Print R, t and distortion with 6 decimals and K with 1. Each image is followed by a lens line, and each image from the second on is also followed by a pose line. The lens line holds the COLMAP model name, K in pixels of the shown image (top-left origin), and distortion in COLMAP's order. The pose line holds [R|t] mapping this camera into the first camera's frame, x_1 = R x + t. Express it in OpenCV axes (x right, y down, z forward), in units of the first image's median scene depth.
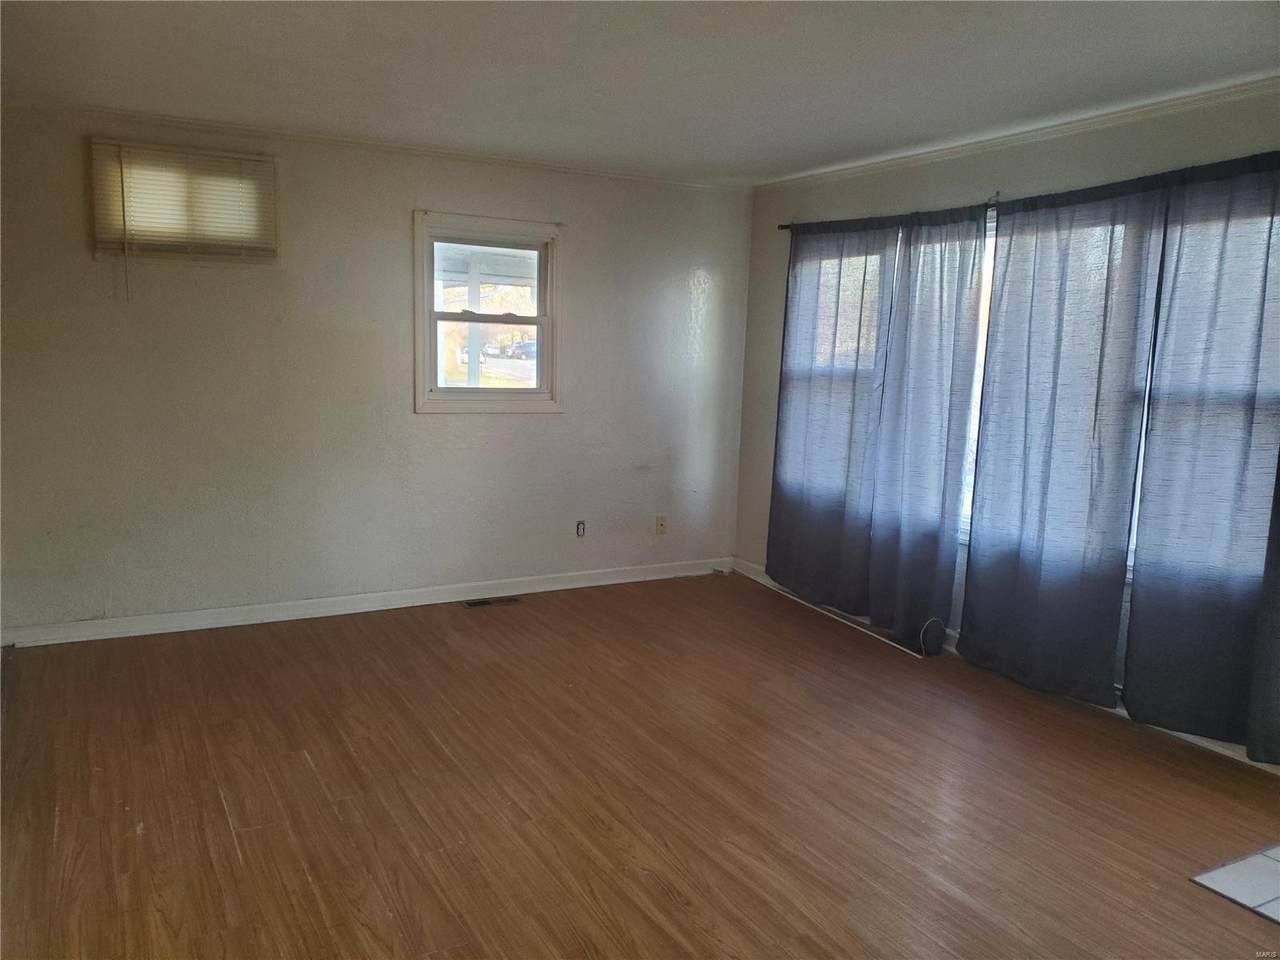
lens RADIAL K [[987.2, 0, 643.5], [0, 987.2, 475.7], [0, 0, 1]] dist [0.043351, -0.032631]
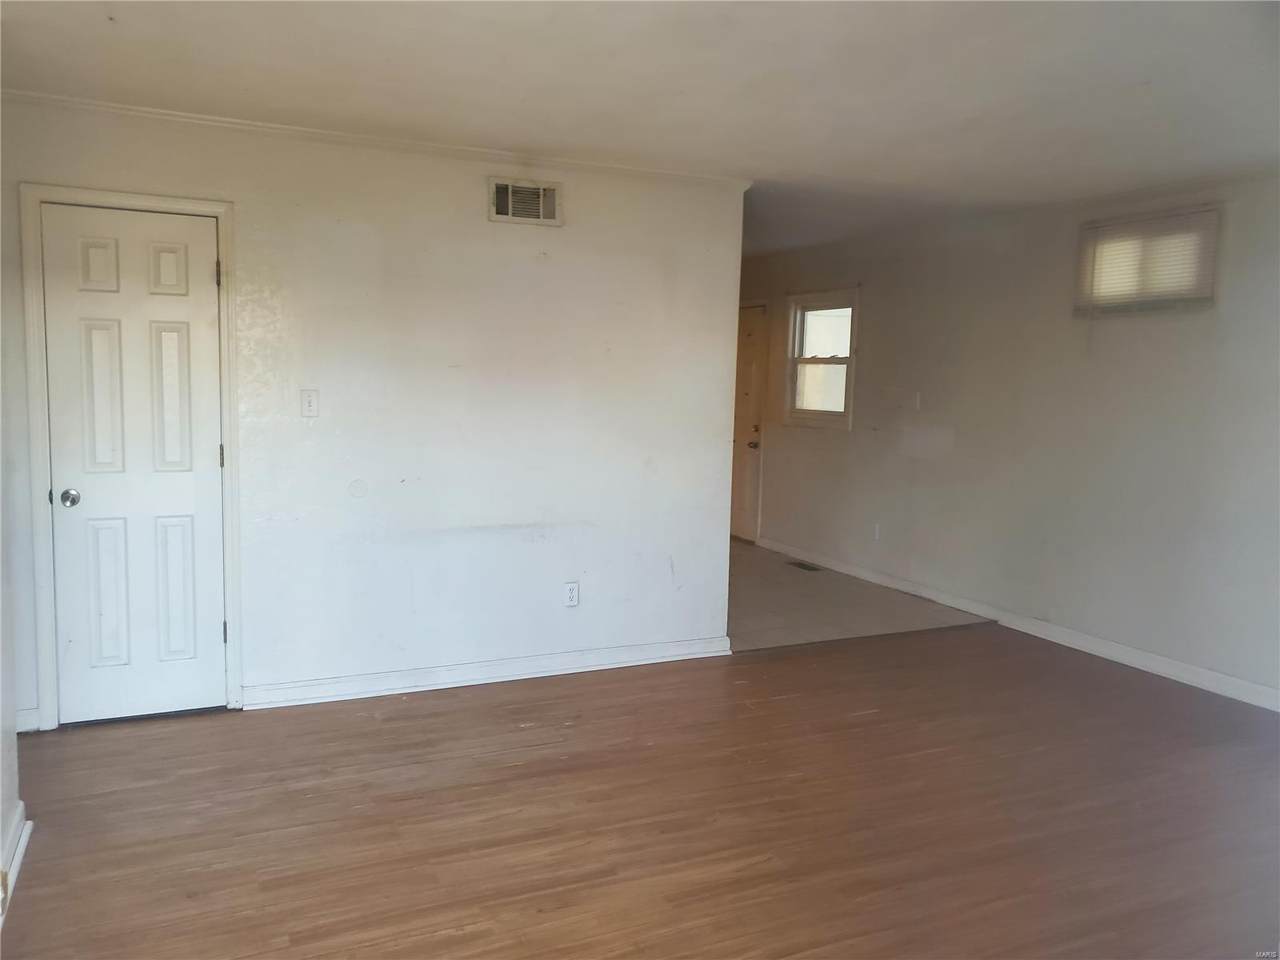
lens RADIAL K [[987.2, 0, 604.0], [0, 987.2, 493.1], [0, 0, 1]] dist [0.043351, -0.032631]
pose [[-0.082290, 0.092110, -0.992343, 0.698208], [-0.153475, 0.982671, 0.103939, -0.053648], [0.984720, 0.160853, -0.066727, 0.540851]]
